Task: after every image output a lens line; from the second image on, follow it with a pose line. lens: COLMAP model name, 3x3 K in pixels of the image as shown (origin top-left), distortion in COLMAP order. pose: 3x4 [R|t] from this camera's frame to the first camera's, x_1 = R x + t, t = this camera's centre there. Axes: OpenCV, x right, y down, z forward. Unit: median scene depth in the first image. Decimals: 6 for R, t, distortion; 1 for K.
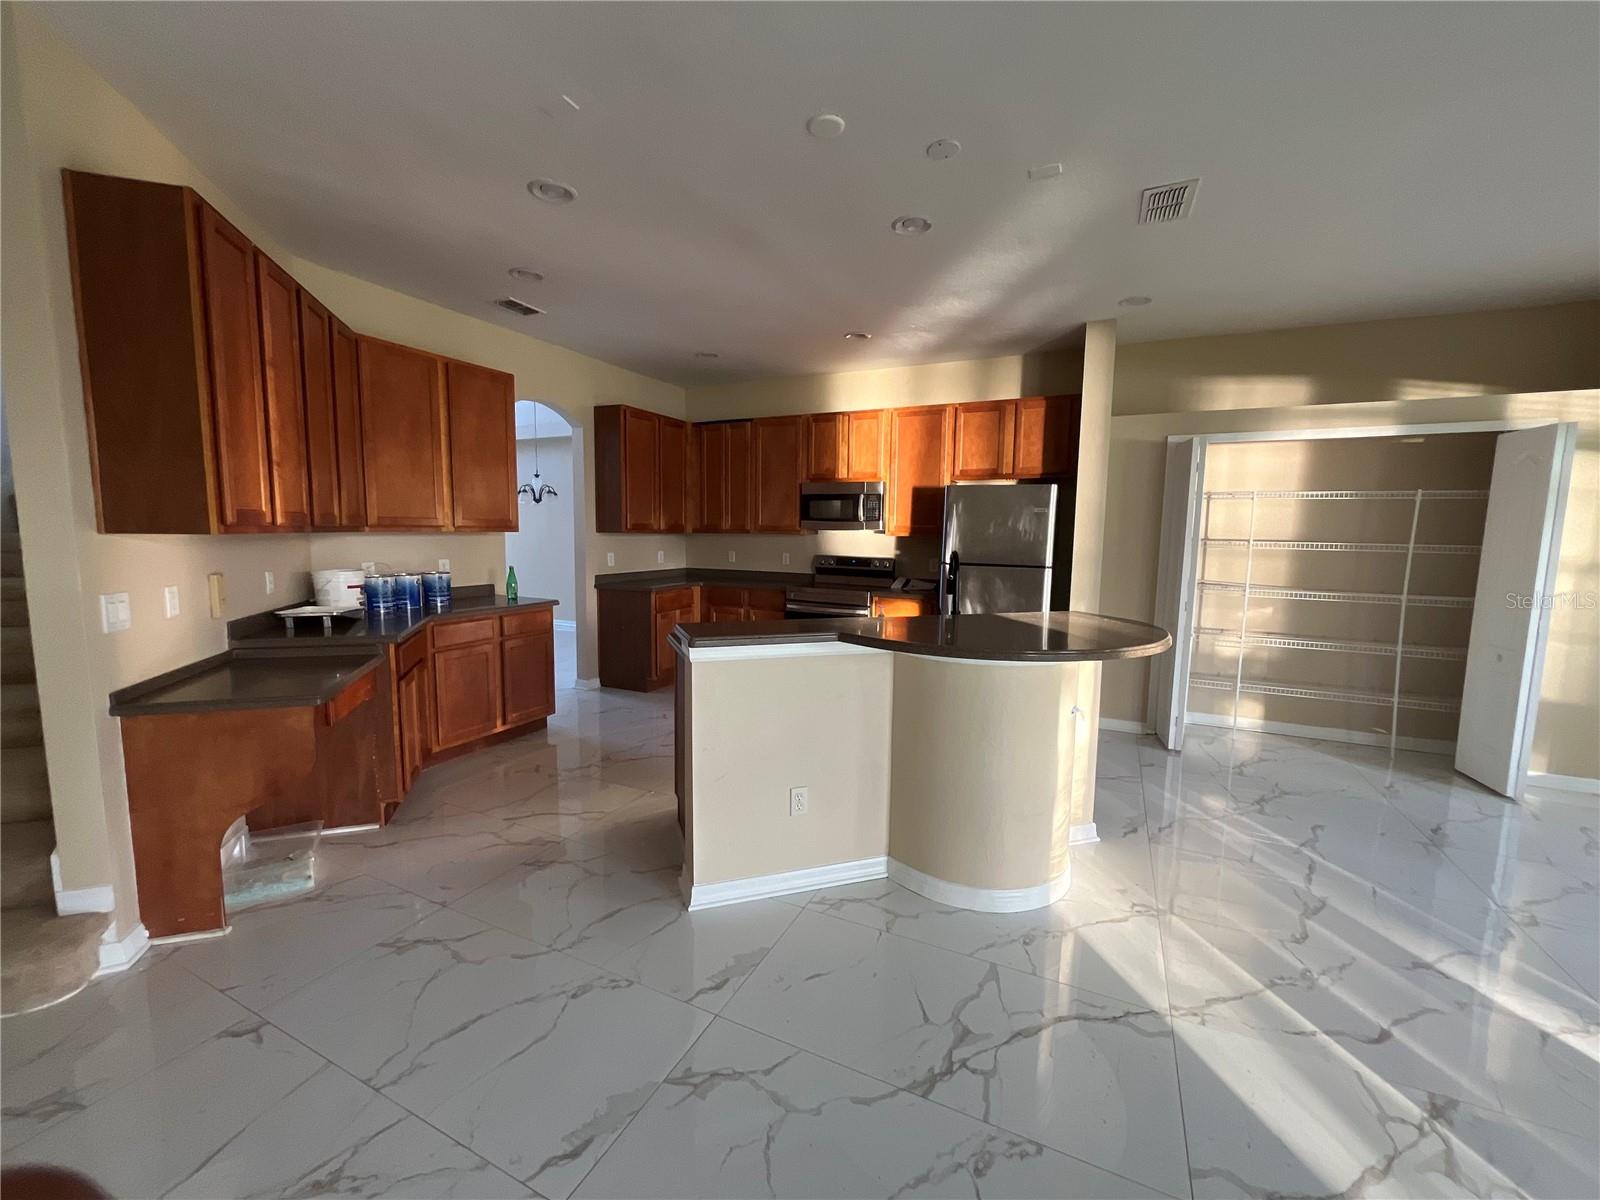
lens RADIAL K [[643.5, 0, 797.0], [0, 643.5, 596.3], [0, 0, 1]] dist [0.002947, 0.000259]
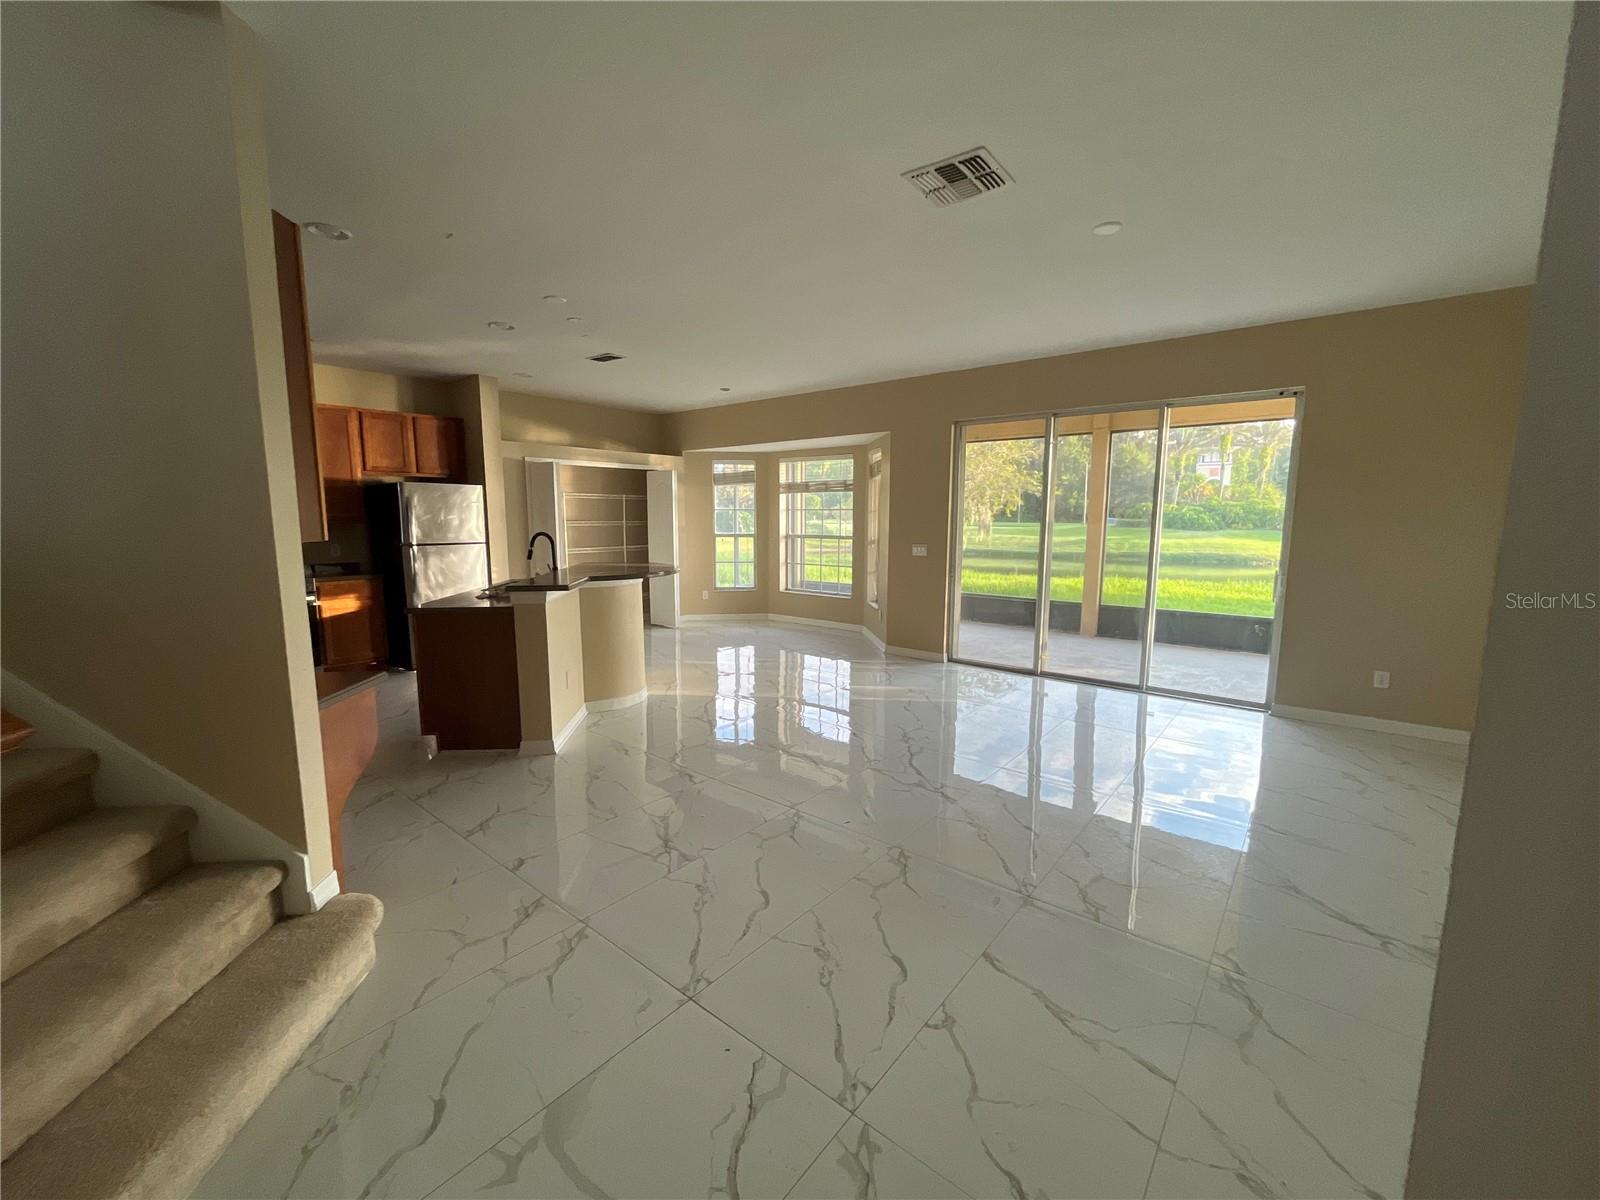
lens RADIAL K [[643.5, 0, 802.3], [0, 643.5, 598.5], [0, 0, 1]] dist [0.002947, 0.000259]
pose [[0.220912, -0.142582, 0.964815, -0.936587], [0.105139, 0.986972, 0.121783, -0.025406], [-0.969610, 0.074537, 0.233025, -0.017289]]
